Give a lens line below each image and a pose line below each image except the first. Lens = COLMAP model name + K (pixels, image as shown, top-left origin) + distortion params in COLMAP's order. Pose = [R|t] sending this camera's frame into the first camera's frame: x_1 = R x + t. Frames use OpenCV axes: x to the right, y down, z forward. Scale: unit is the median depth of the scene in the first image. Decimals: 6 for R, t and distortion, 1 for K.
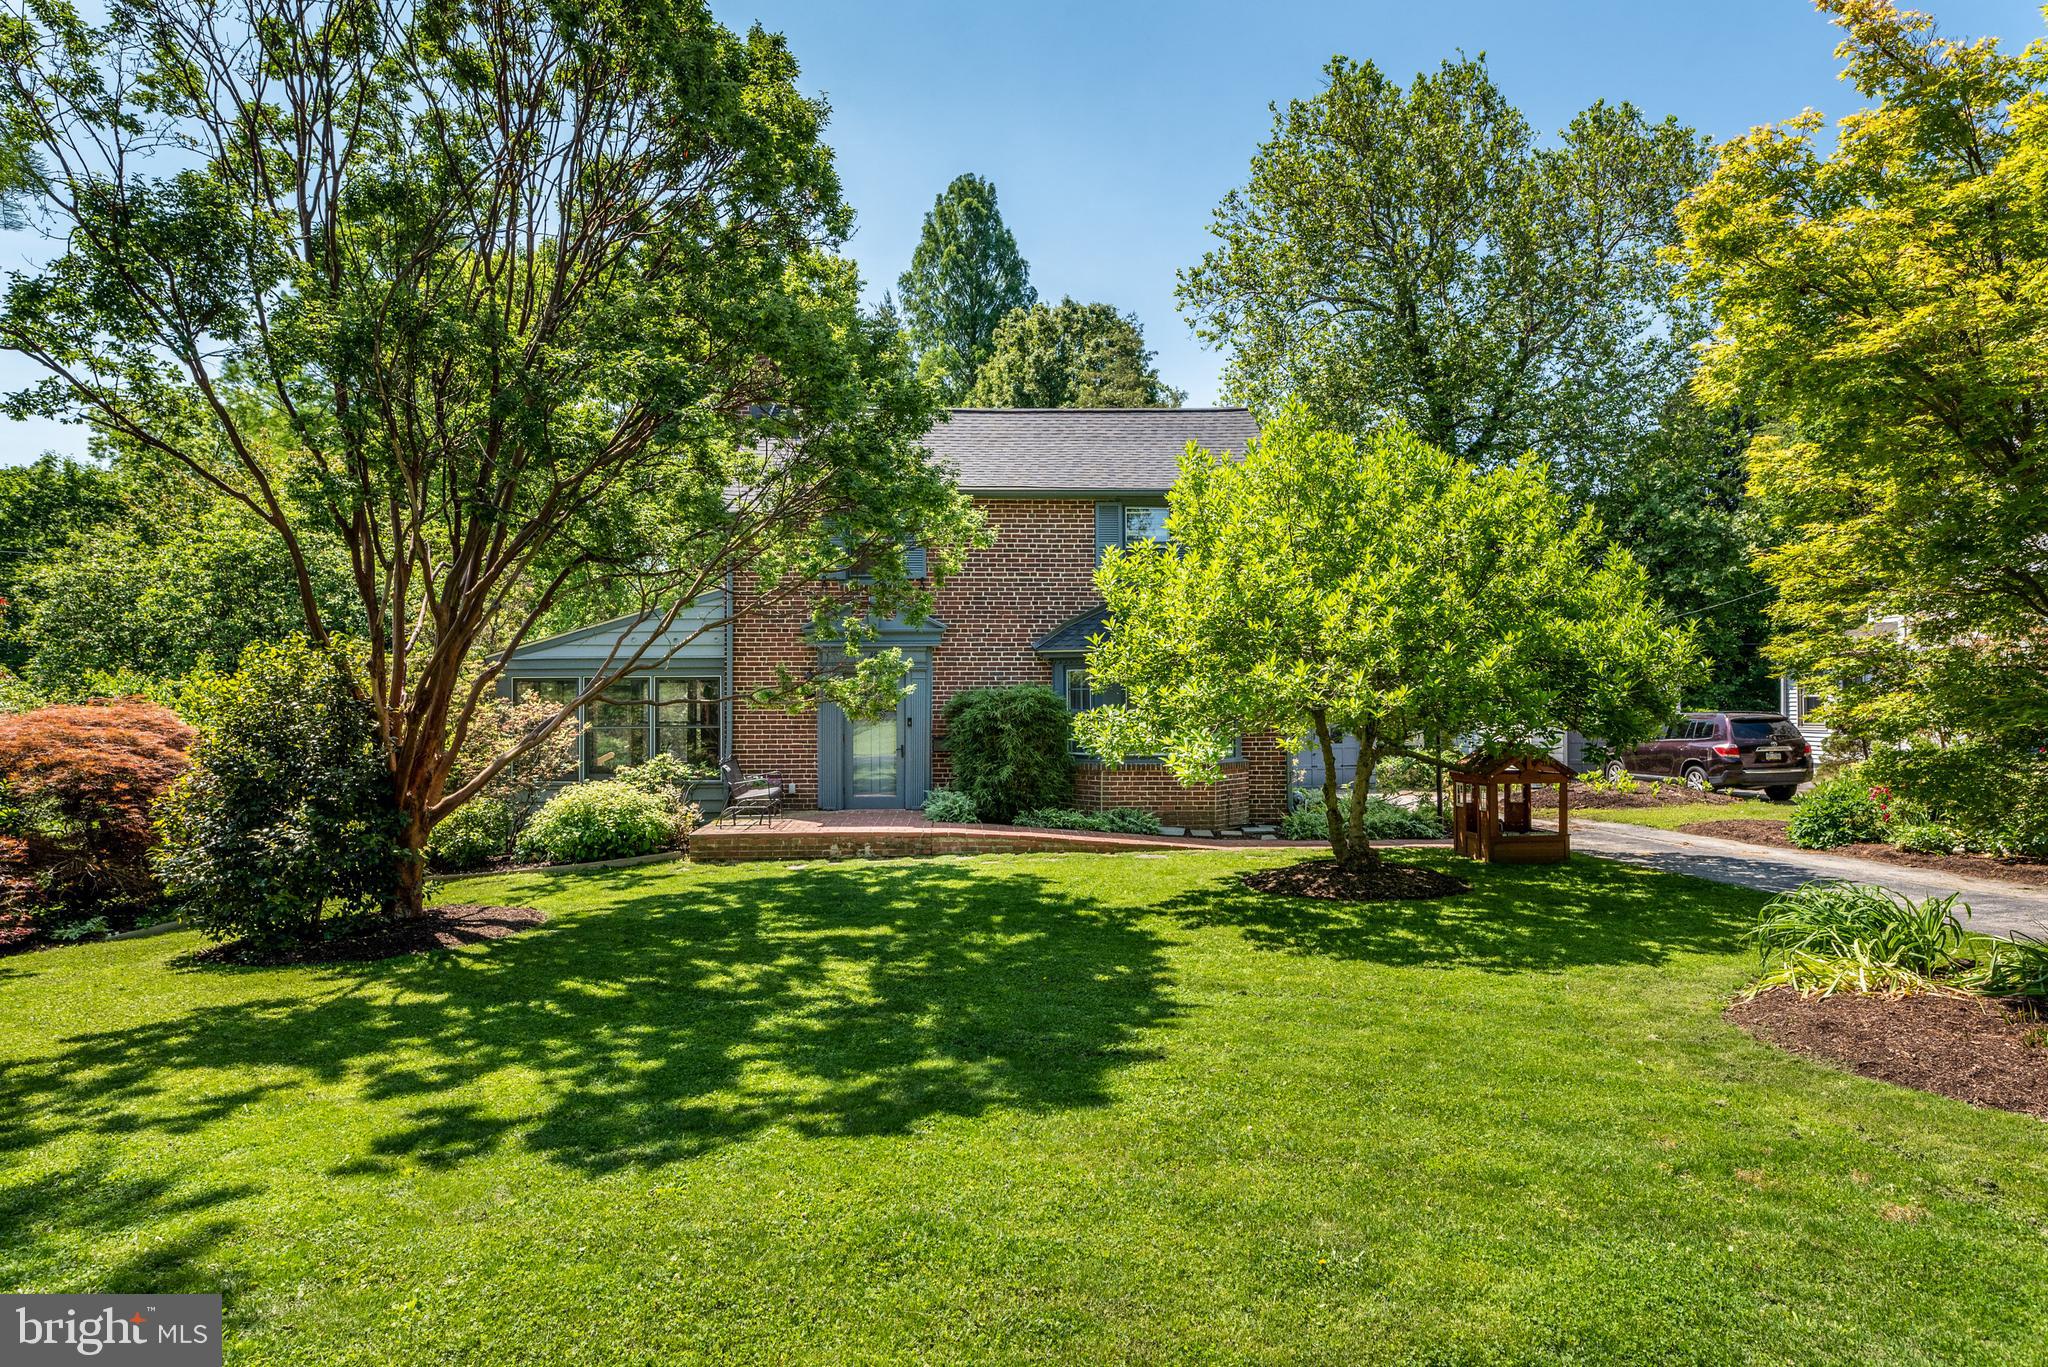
lens RADIAL K [[1174.8, 0, 1021.9], [0, 1174.8, 683.6], [0, 0, 1]] dist [-0.006033, 0.000241]
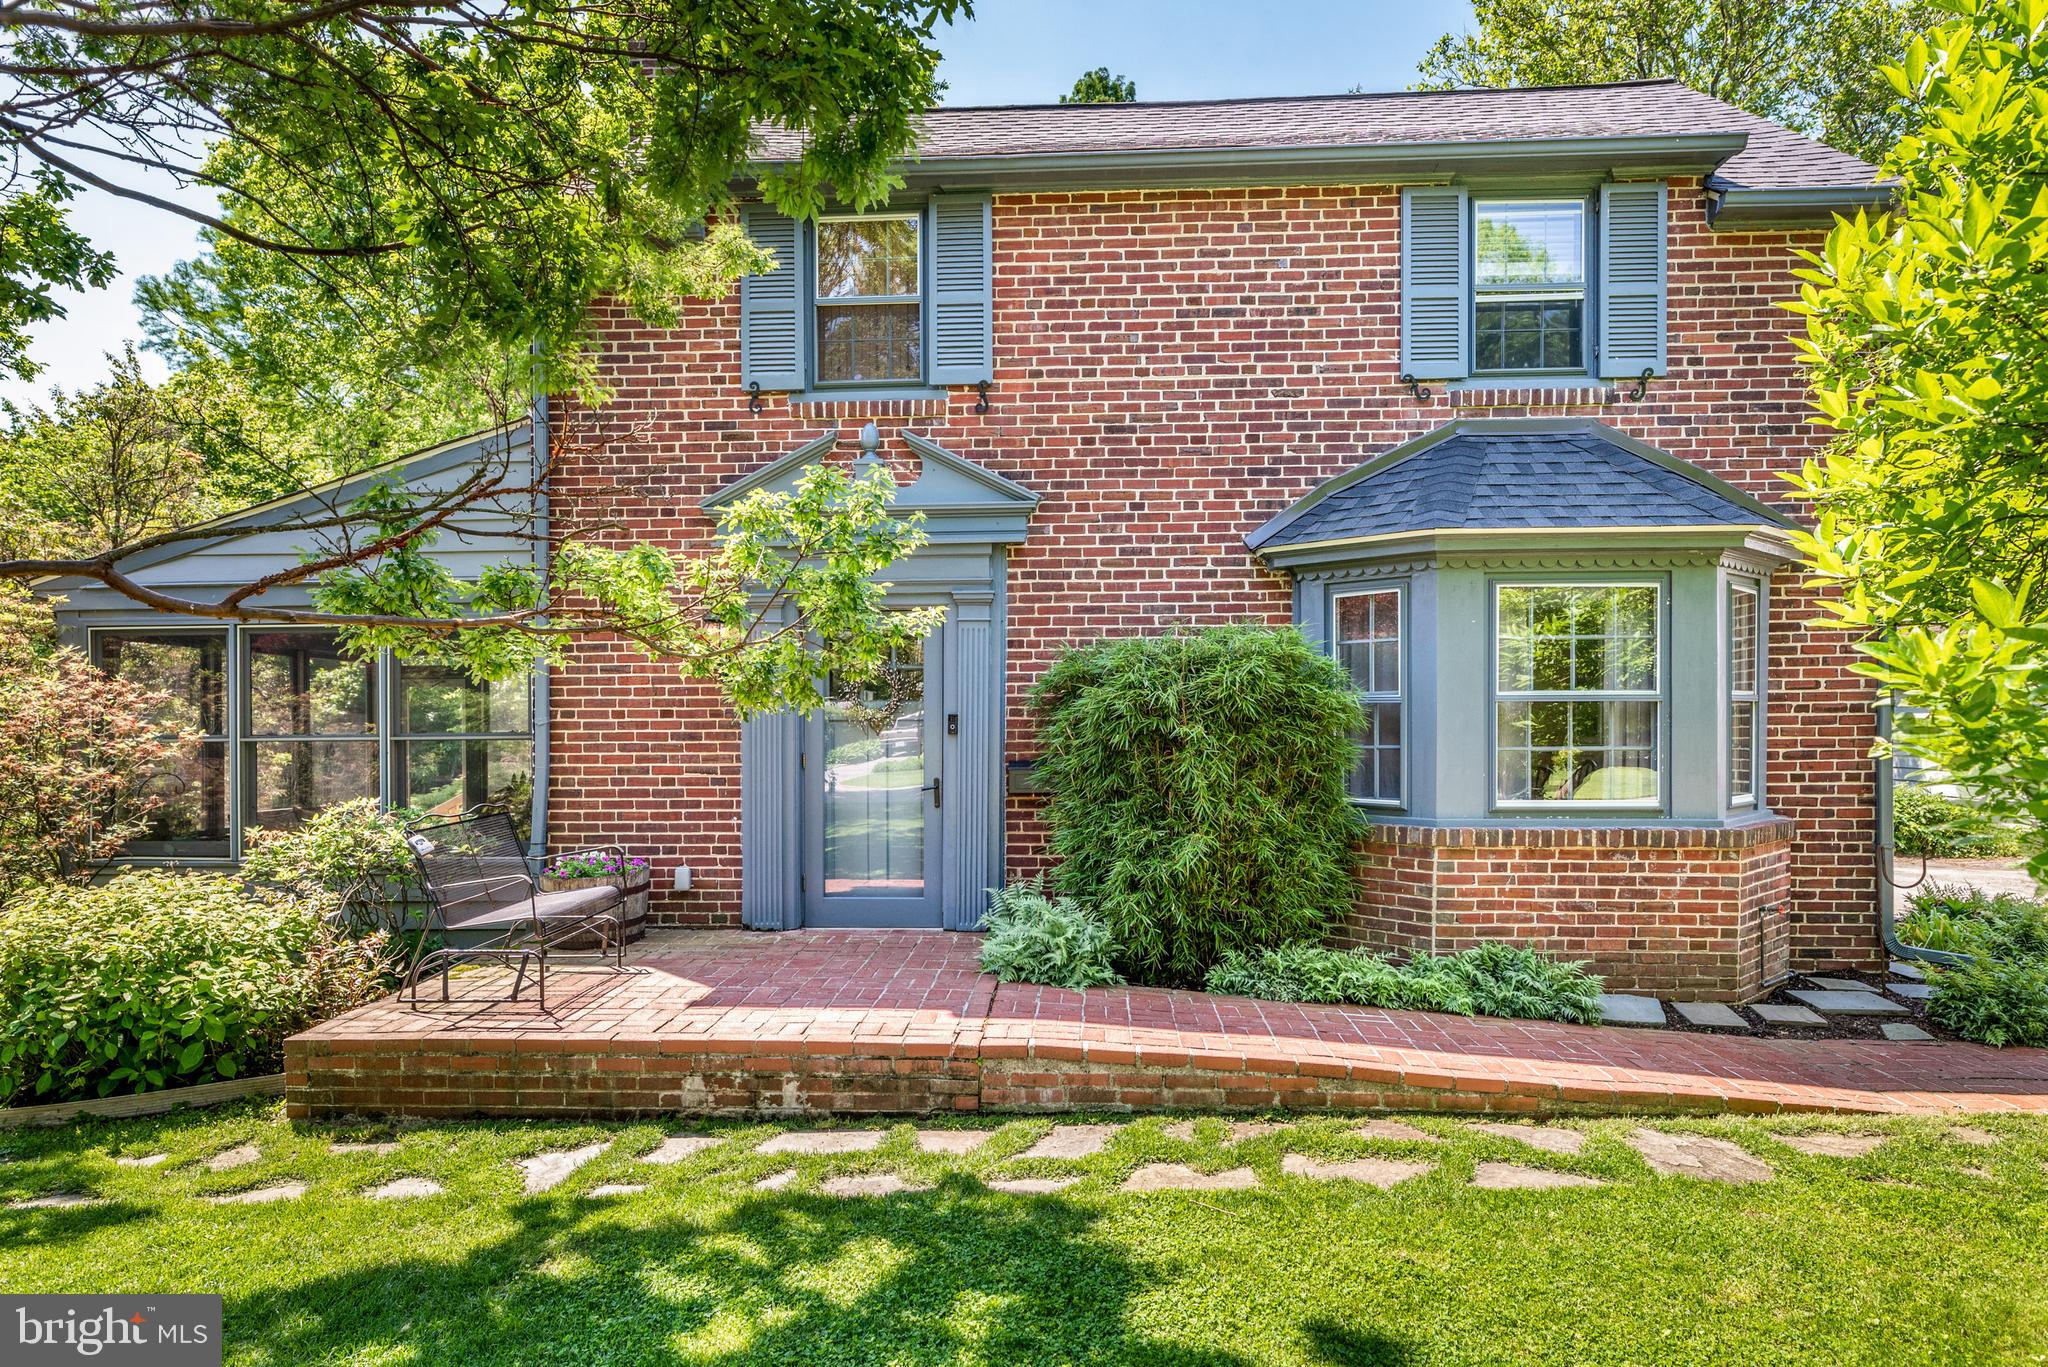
lens RADIAL K [[1174.8, 0, 1025.5], [0, 1174.8, 693.9], [0, 0, 1]] dist [-0.006033, 0.000241]
pose [[0.993786, -0.003789, -0.111240, -0.023877], [0.003156, 0.999978, -0.005872, 0.025767], [0.111260, 0.005485, 0.993776, 0.609780]]
